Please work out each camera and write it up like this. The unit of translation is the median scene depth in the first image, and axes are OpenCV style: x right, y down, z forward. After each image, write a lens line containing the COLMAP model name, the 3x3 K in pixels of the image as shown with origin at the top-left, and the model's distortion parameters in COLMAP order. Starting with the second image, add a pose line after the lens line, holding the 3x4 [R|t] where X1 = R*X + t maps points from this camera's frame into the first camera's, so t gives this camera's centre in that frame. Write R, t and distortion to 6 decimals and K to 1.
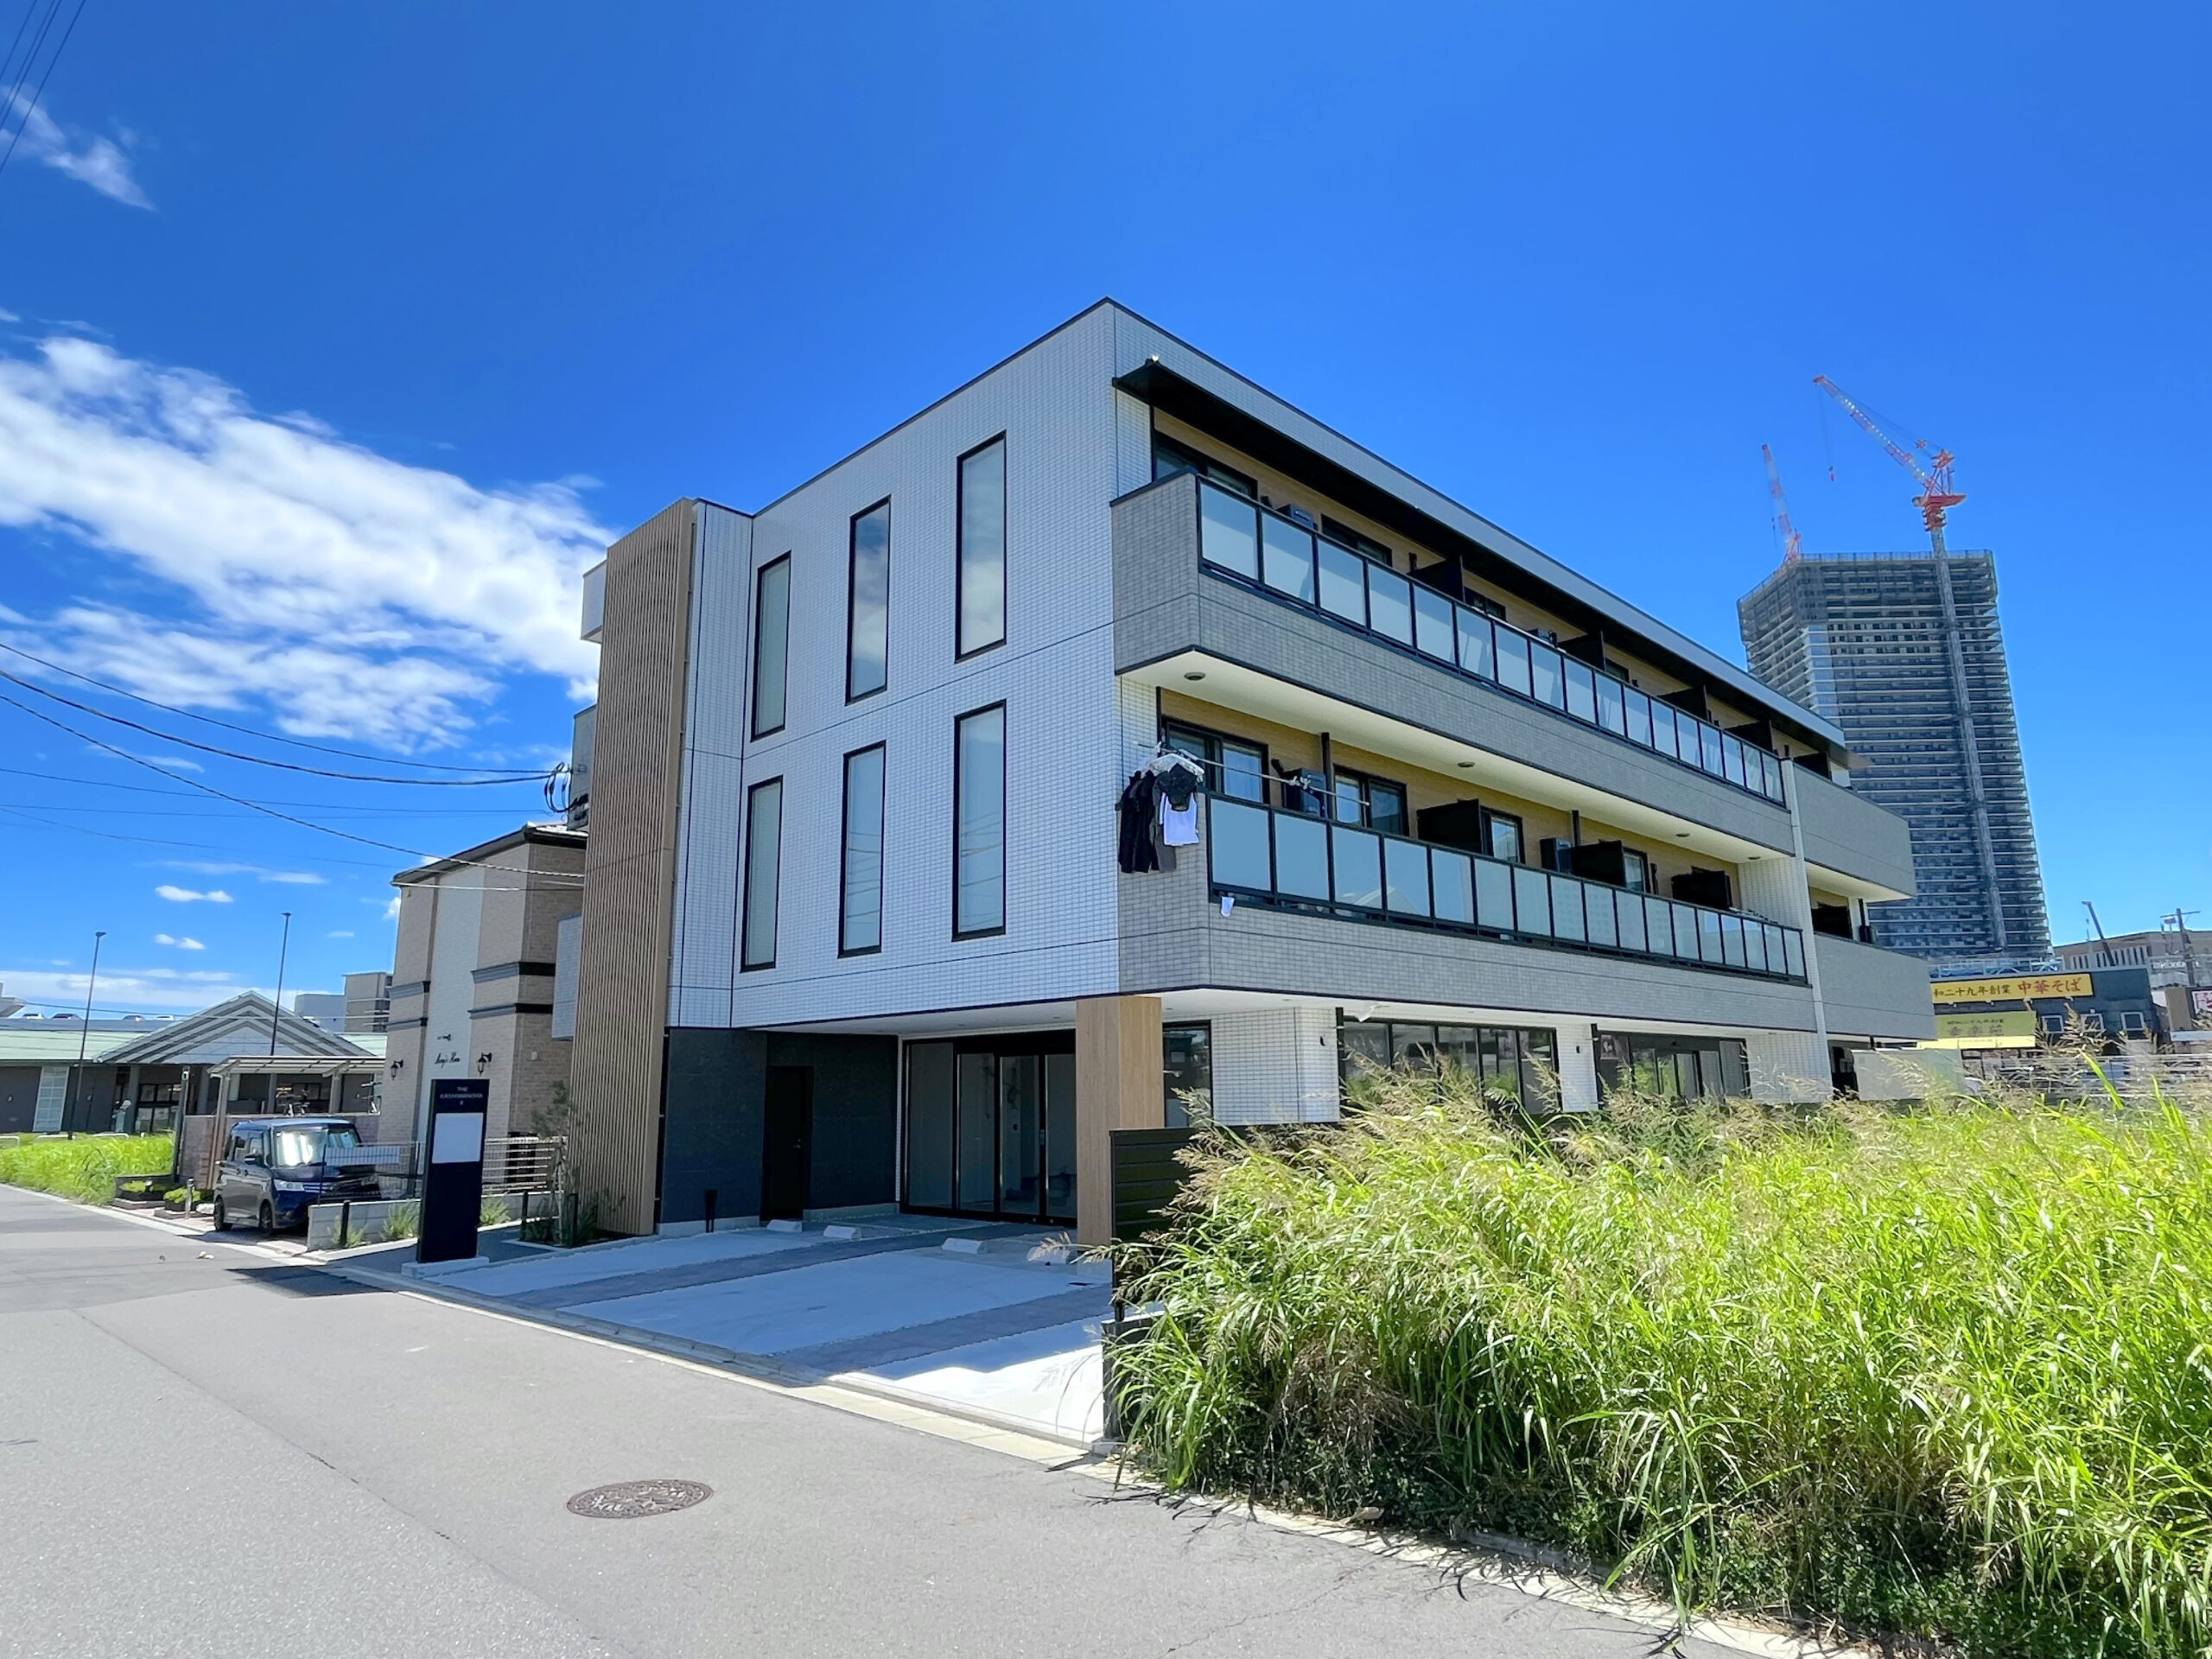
lens RADIAL K [[1305.8, 0, 1106.0], [0, 1305.8, 829.5], [0, 0, 1]] dist [-0.003723, -0.002129]
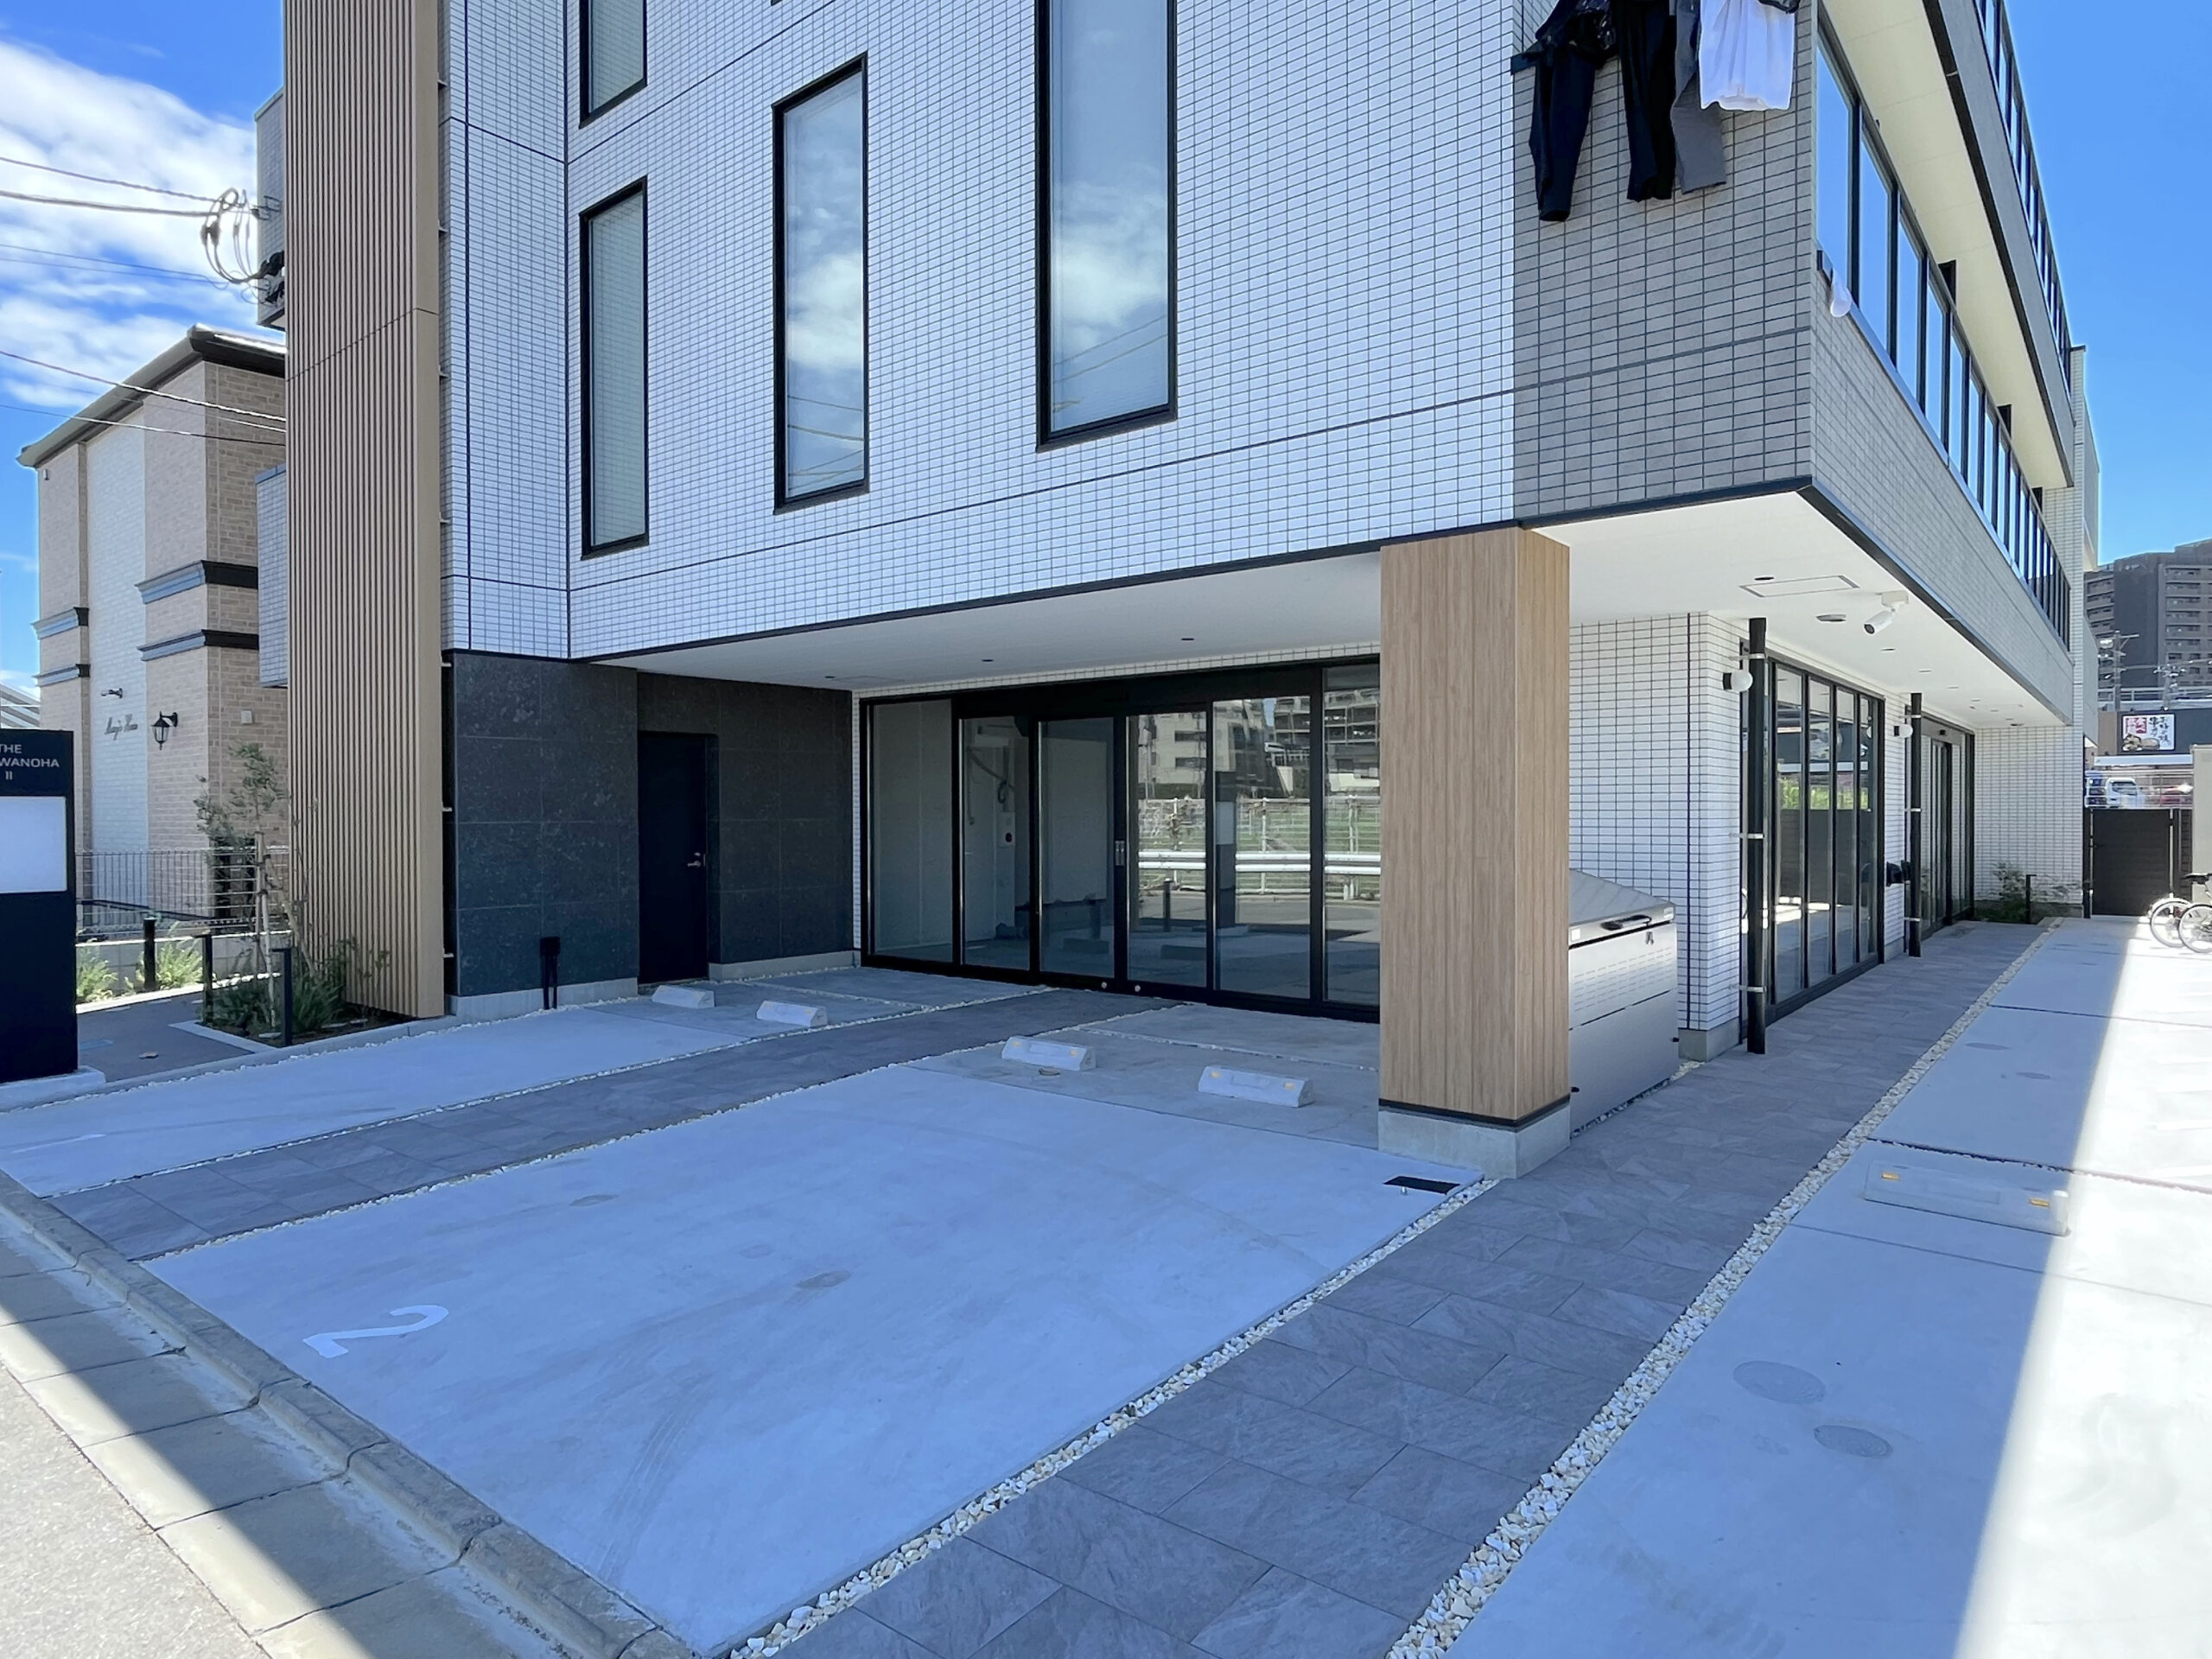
lens RADIAL K [[1305.8, 0, 1106.0], [0, 1305.8, 829.5], [0, 0, 1]] dist [-0.003723, -0.002129]
pose [[0.994513, 0.009656, 0.104166, -0.116188], [-0.031657, 0.976825, 0.211686, 0.097980], [-0.099708, -0.213822, 0.971771, 0.416870]]
